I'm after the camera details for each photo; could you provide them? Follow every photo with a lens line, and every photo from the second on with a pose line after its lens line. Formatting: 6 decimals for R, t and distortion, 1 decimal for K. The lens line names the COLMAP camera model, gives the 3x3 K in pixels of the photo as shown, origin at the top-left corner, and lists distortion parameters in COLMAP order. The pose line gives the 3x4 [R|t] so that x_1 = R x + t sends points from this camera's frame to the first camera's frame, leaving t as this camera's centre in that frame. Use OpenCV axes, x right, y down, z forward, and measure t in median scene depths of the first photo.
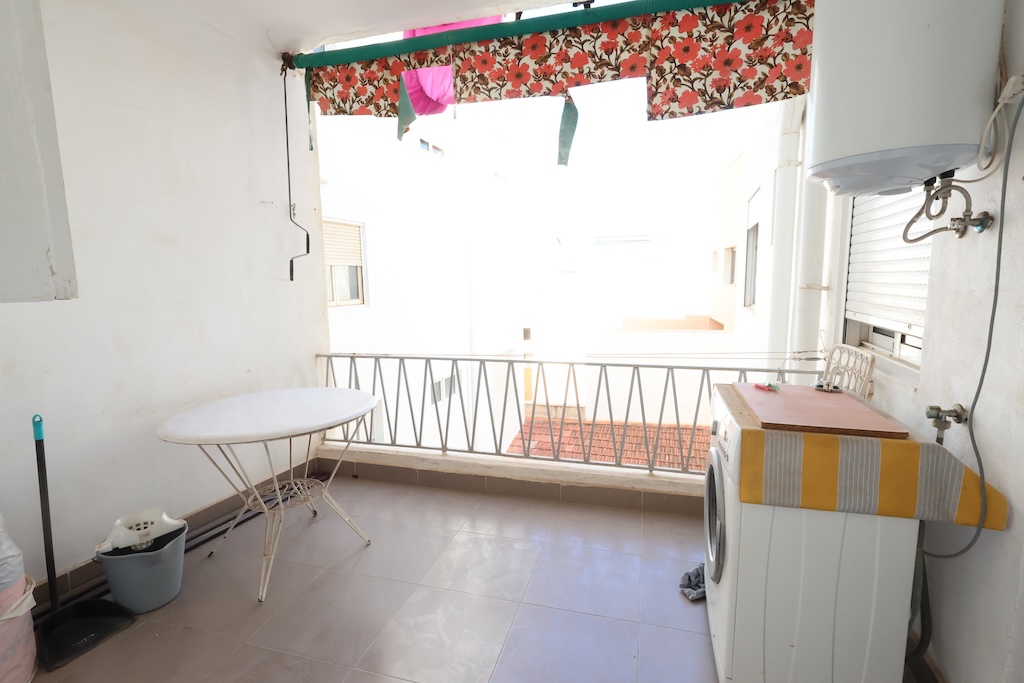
lens RADIAL K [[472.7, 0, 510.3], [0, 472.7, 342.3], [0, 0, 1]] dist [-0.005087, 0.001596]
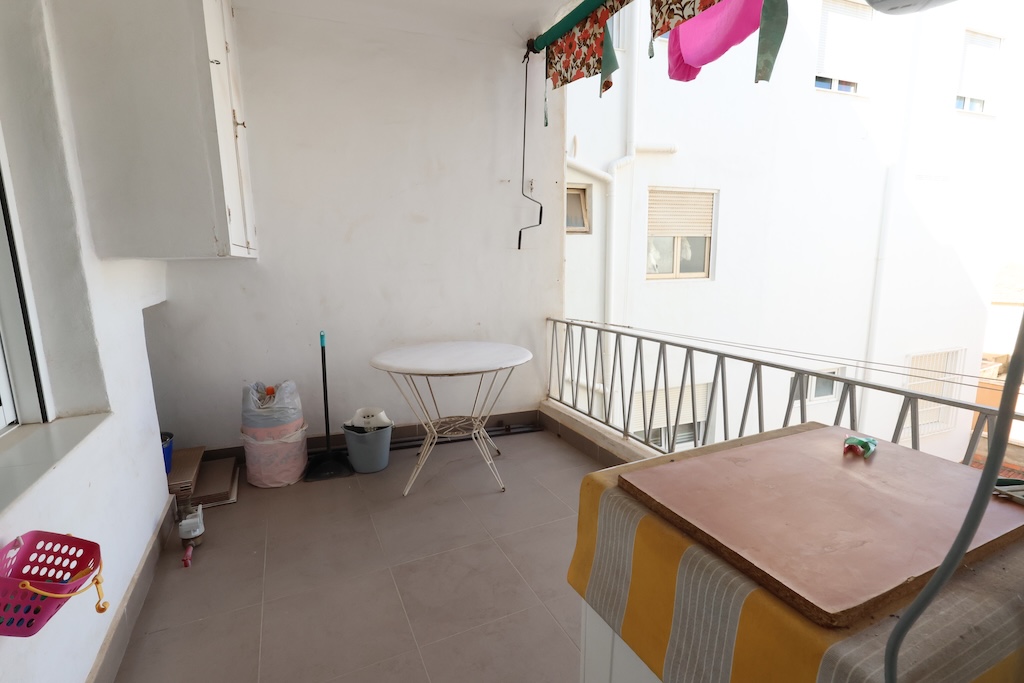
lens RADIAL K [[472.7, 0, 510.3], [0, 472.7, 342.3], [0, 0, 1]] dist [-0.005087, 0.001596]
pose [[0.667162, 0.137503, -0.732112, 0.397530], [-0.098079, 0.990474, 0.096650, -0.017956], [0.738428, 0.007323, 0.674293, 0.234306]]
